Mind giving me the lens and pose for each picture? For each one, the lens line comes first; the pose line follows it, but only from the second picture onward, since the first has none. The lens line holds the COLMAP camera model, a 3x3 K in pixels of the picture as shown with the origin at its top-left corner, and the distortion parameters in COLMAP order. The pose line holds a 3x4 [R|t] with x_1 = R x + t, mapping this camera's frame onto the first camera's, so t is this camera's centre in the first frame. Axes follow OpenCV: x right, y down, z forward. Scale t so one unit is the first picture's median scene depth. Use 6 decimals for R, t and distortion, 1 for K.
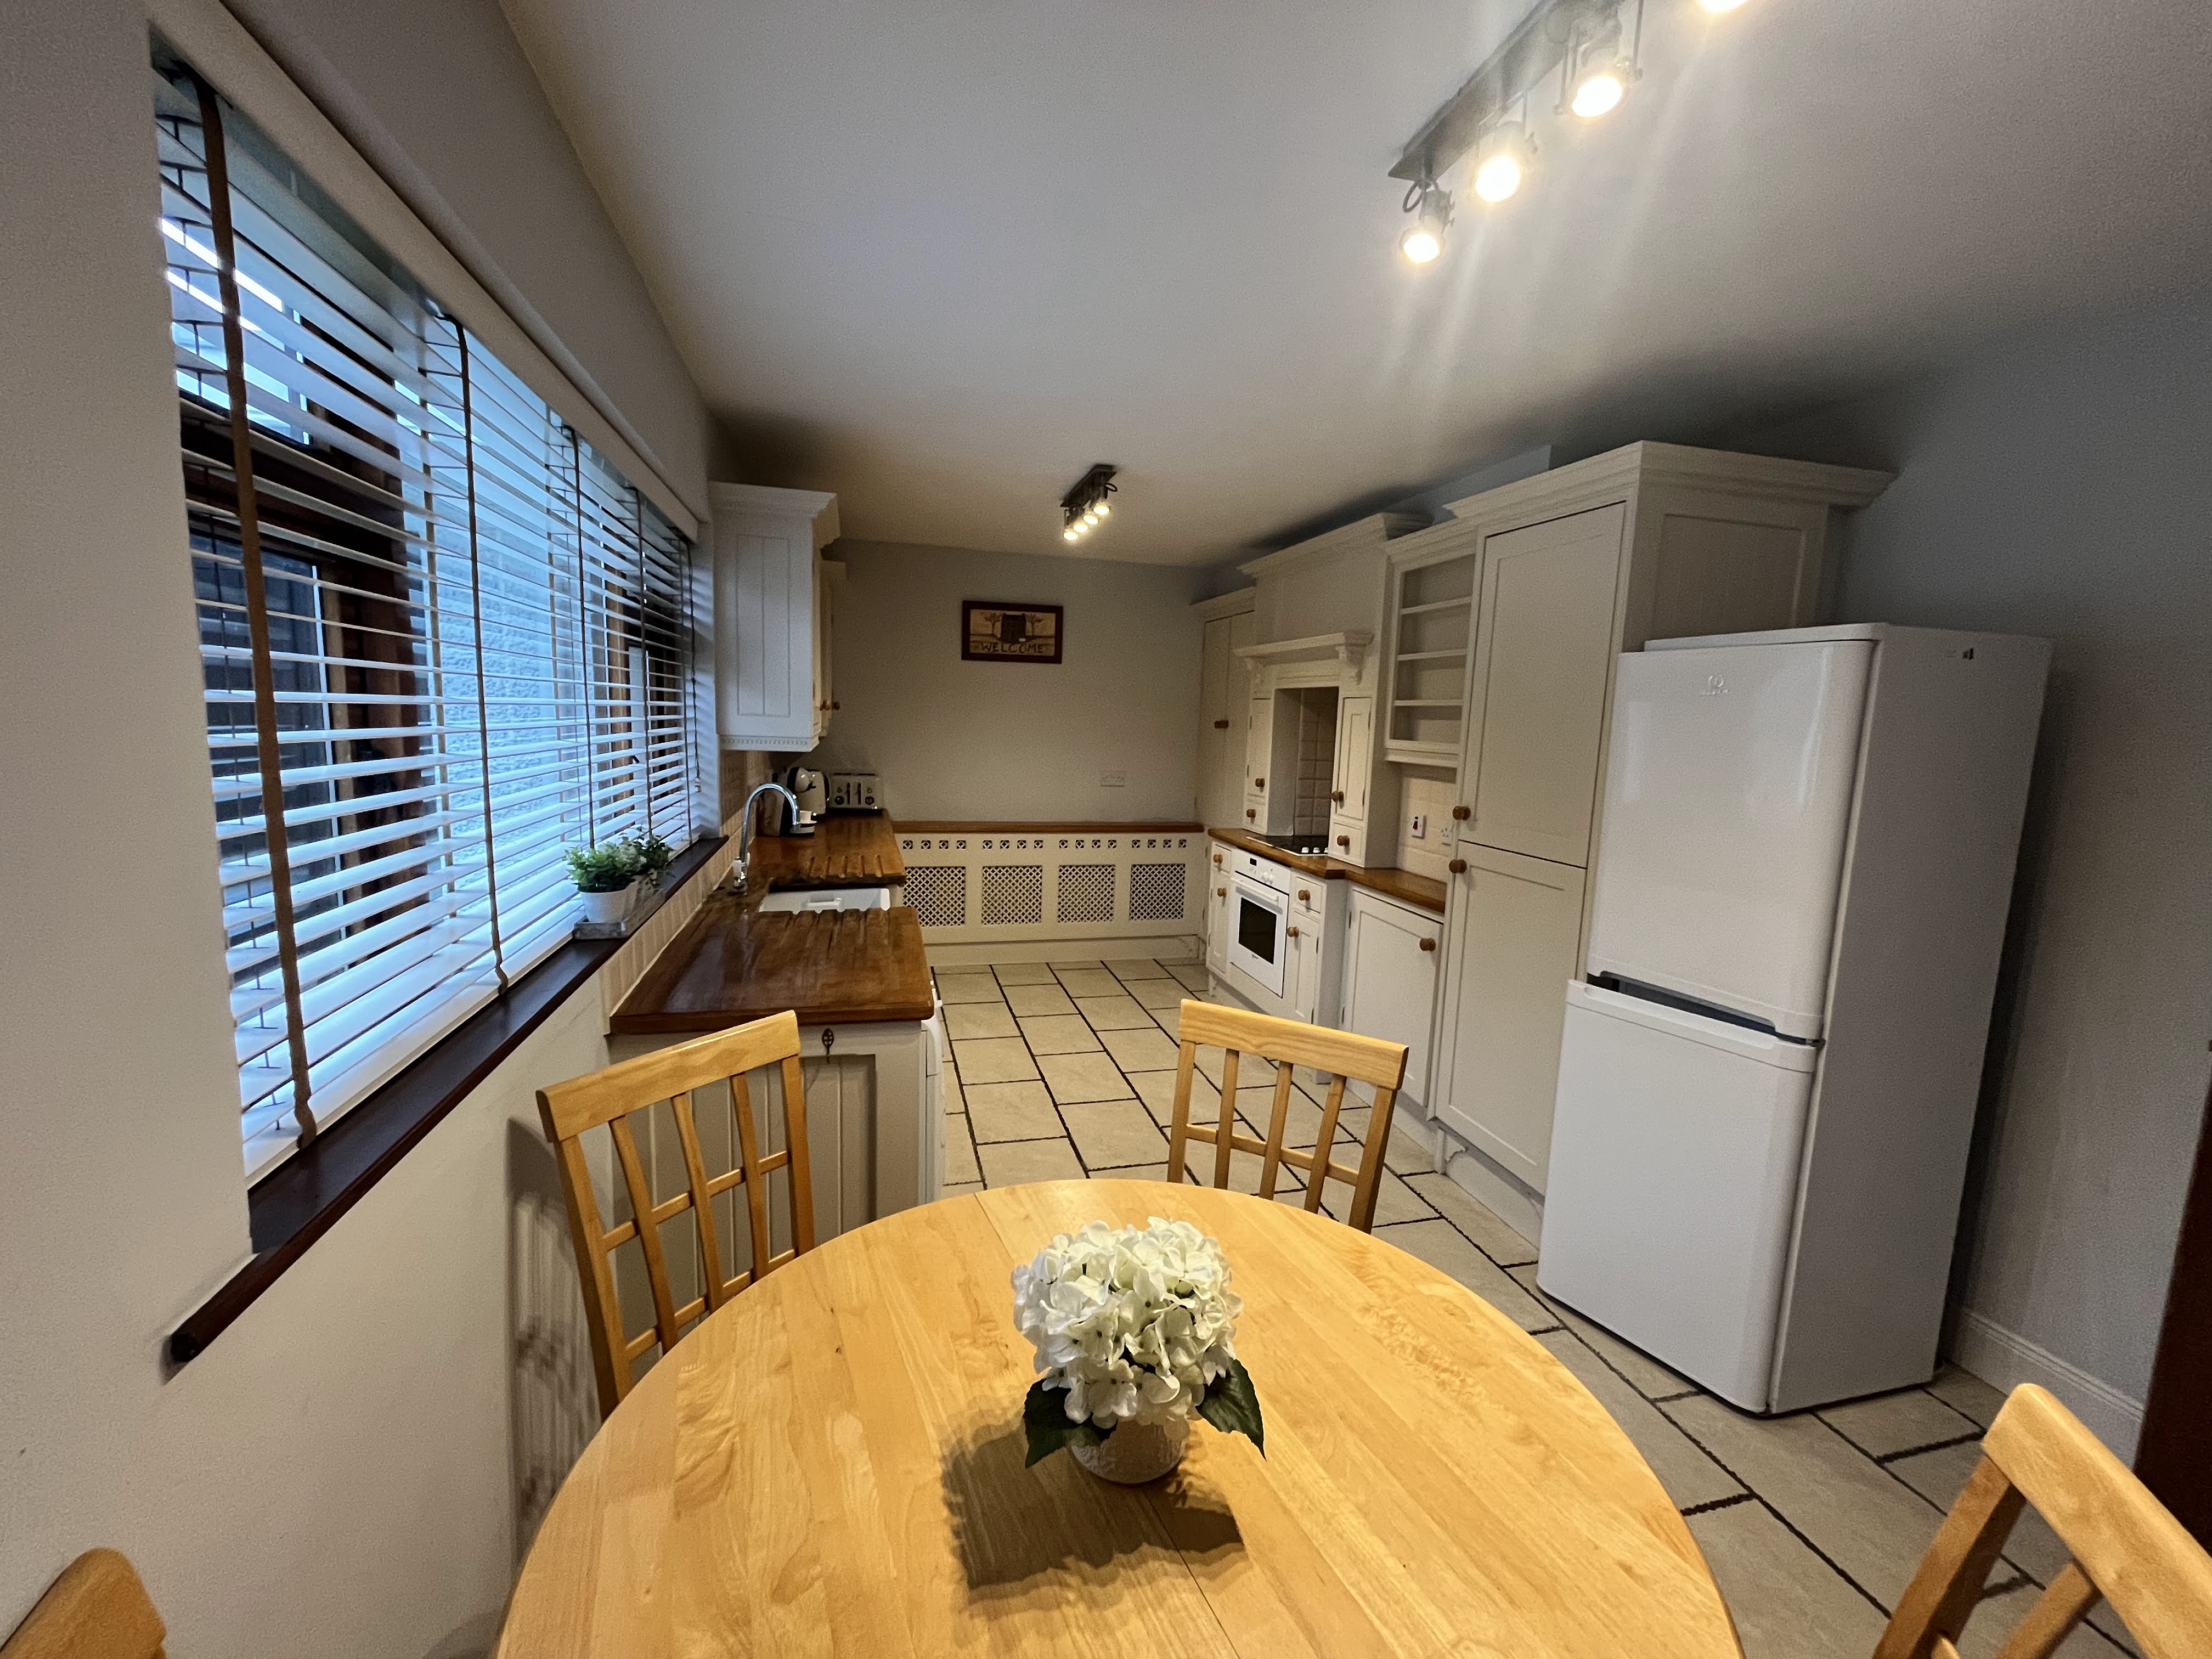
lens RADIAL K [[893.5, 0, 1106.0], [0, 893.5, 829.5], [0, 0, 1]] dist [-0.002514, -0.000418]
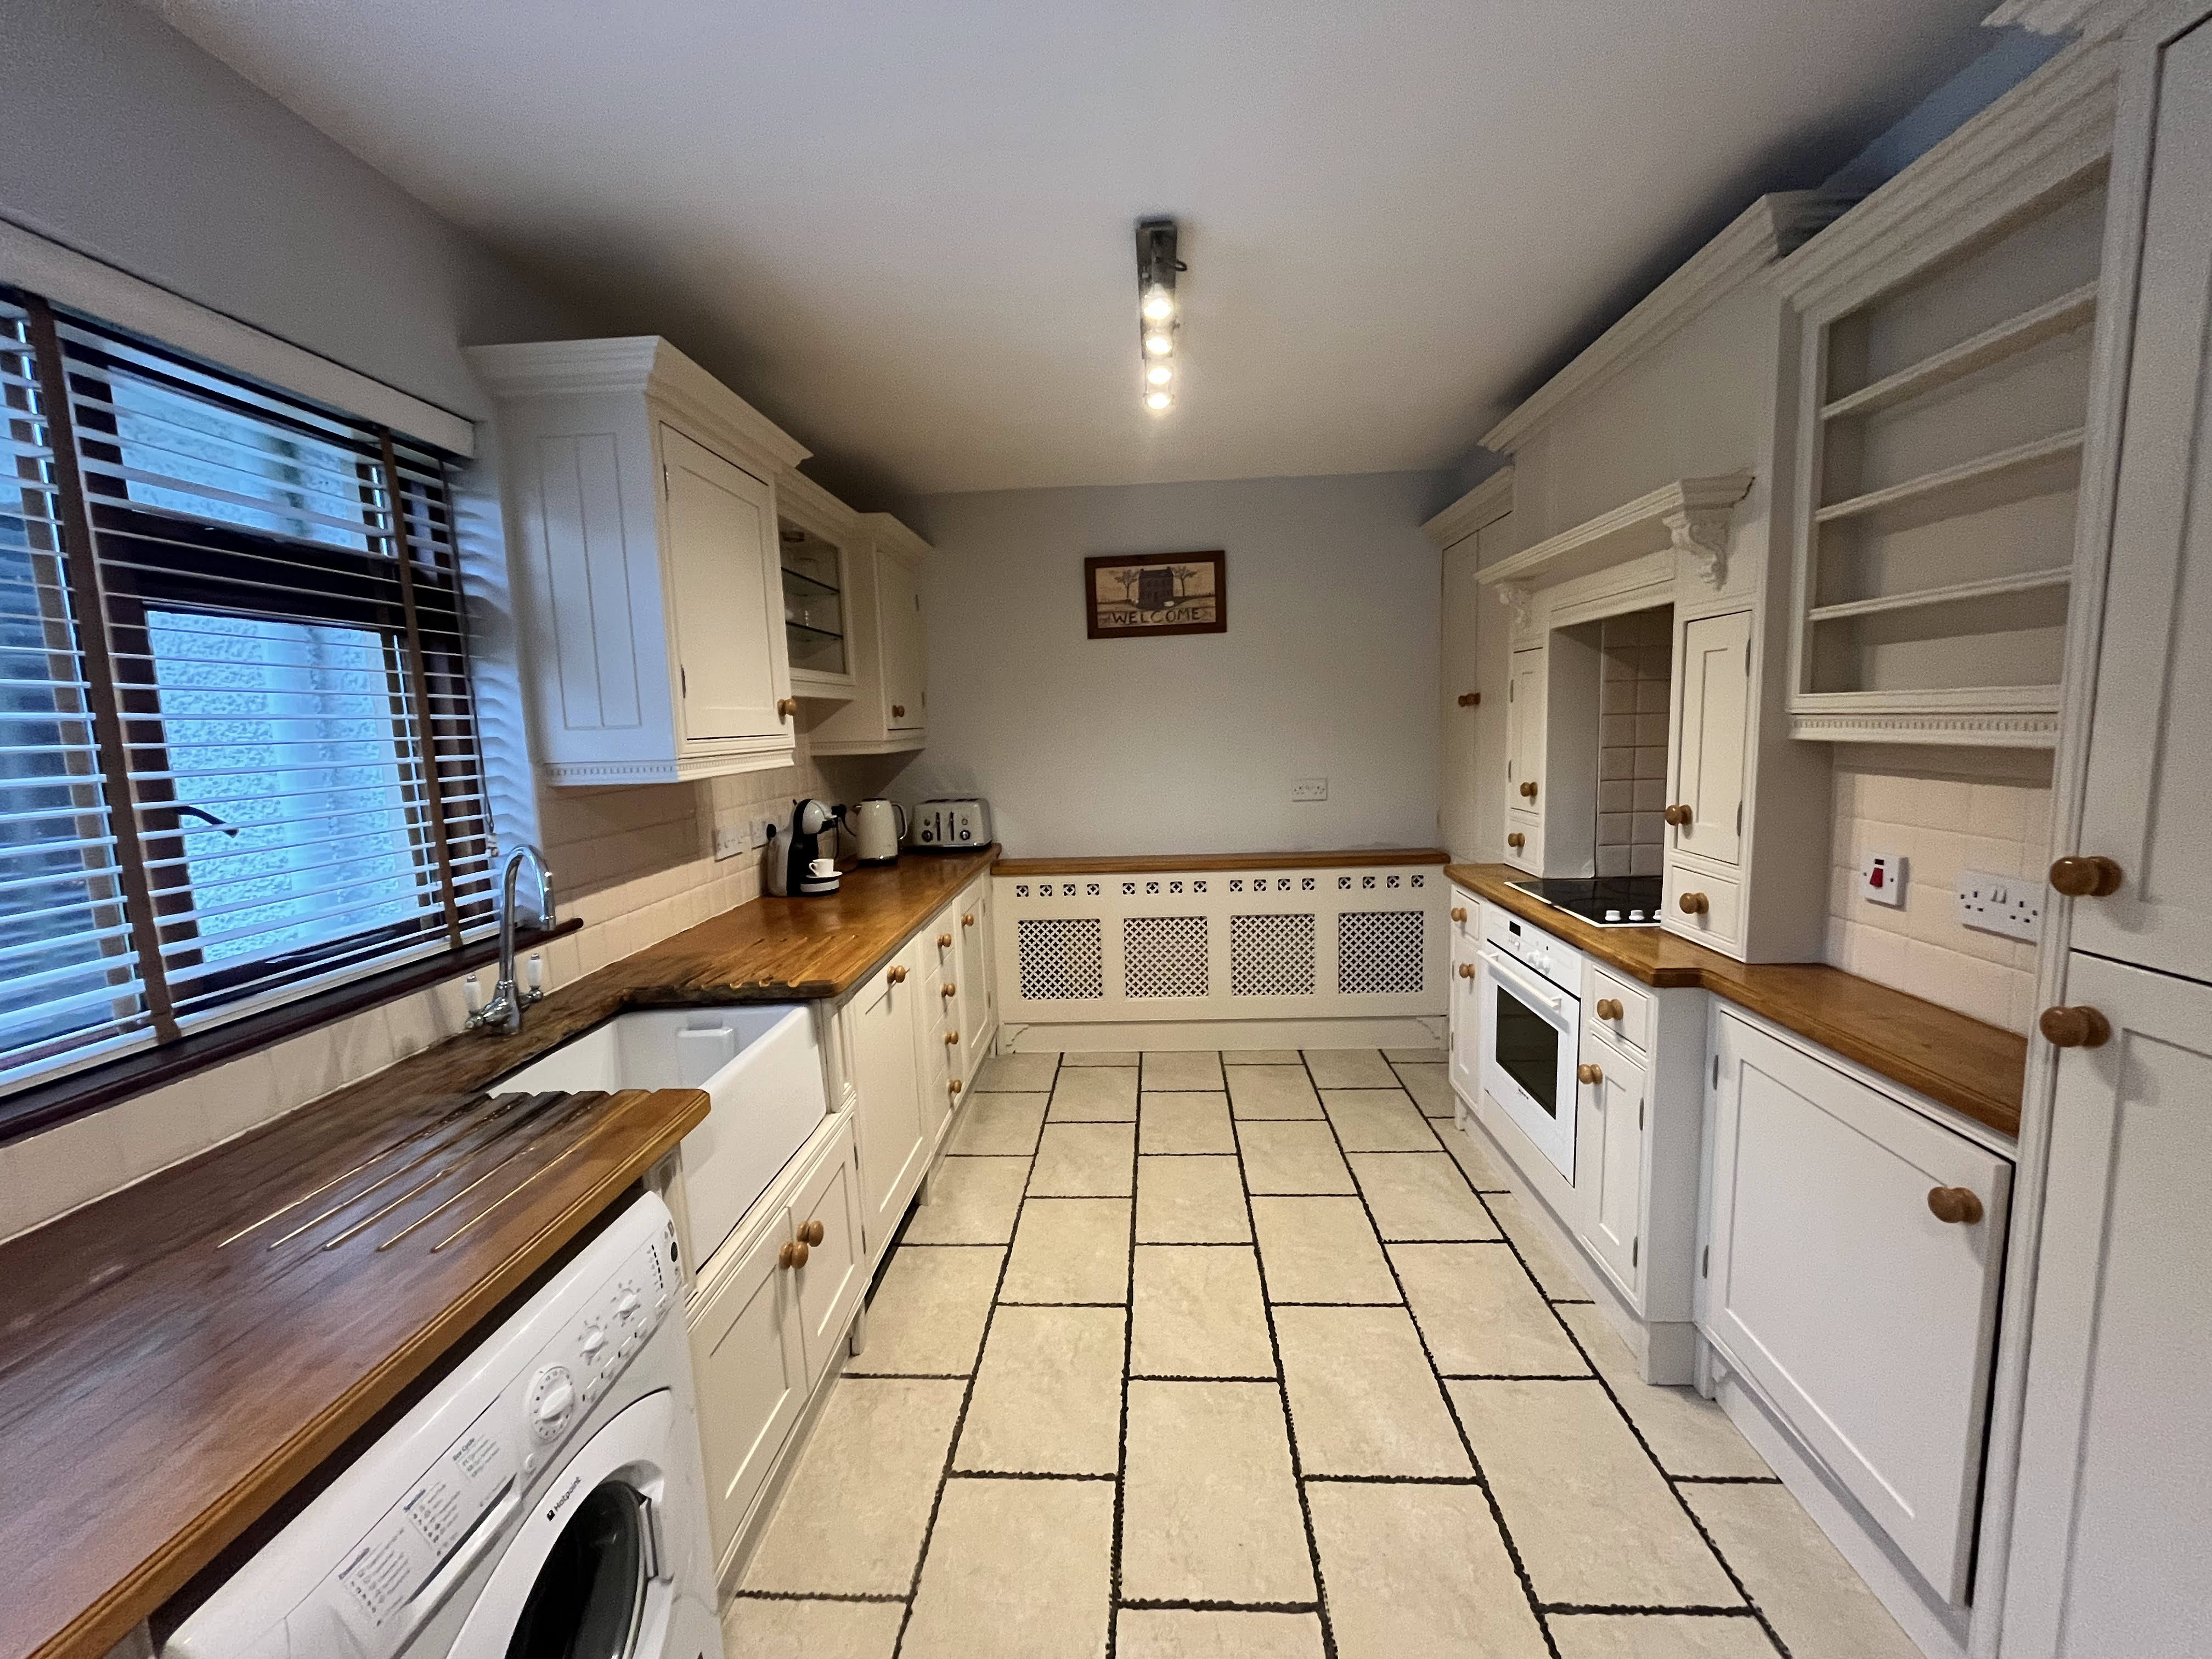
lens RADIAL K [[893.5, 0, 1106.0], [0, 893.5, 829.5], [0, 0, 1]] dist [-0.002514, -0.000418]
pose [[0.948980, -0.029714, -0.313934, 0.105291], [0.027712, 0.999557, -0.010840, -0.031548], [0.314117, 0.001587, 0.949383, 0.399632]]
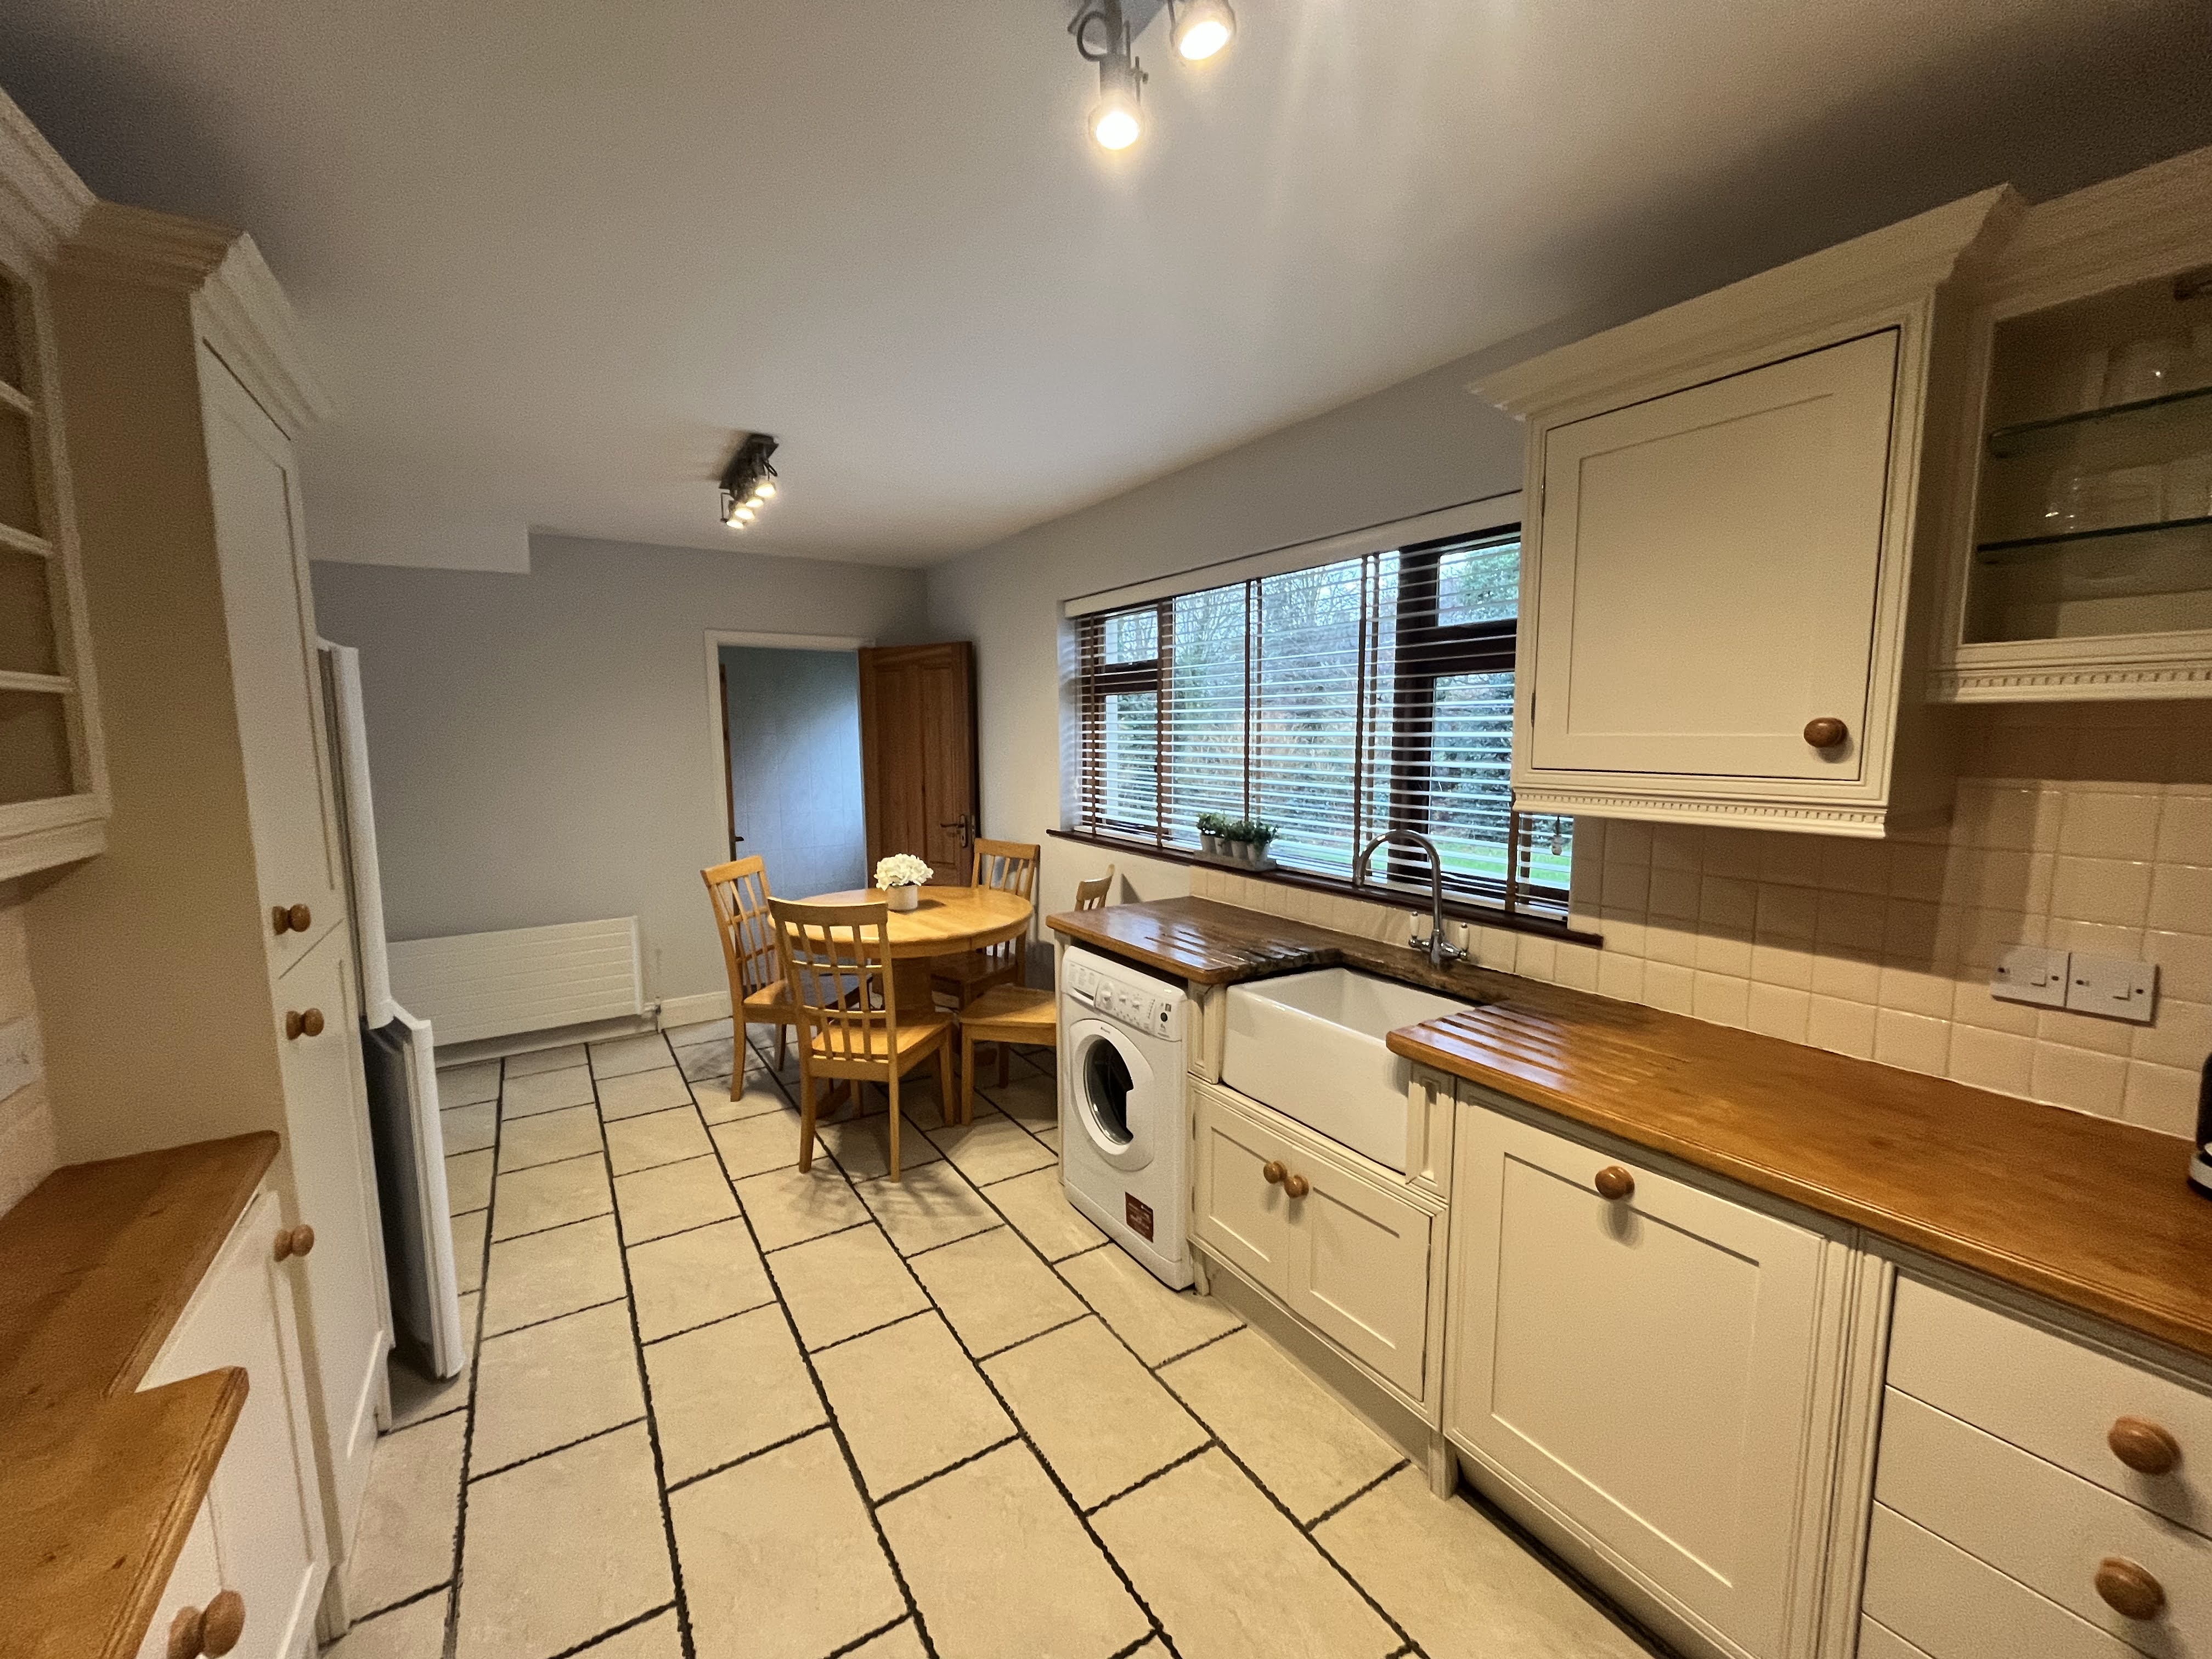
lens RADIAL K [[893.5, 0, 1106.0], [0, 893.5, 829.5], [0, 0, 1]] dist [-0.002514, -0.000418]
pose [[-0.953915, 0.009402, -0.299931, 0.083423], [-0.061688, 0.972017, 0.226667, -0.149783], [0.293669, 0.234723, -0.926641, 1.143855]]
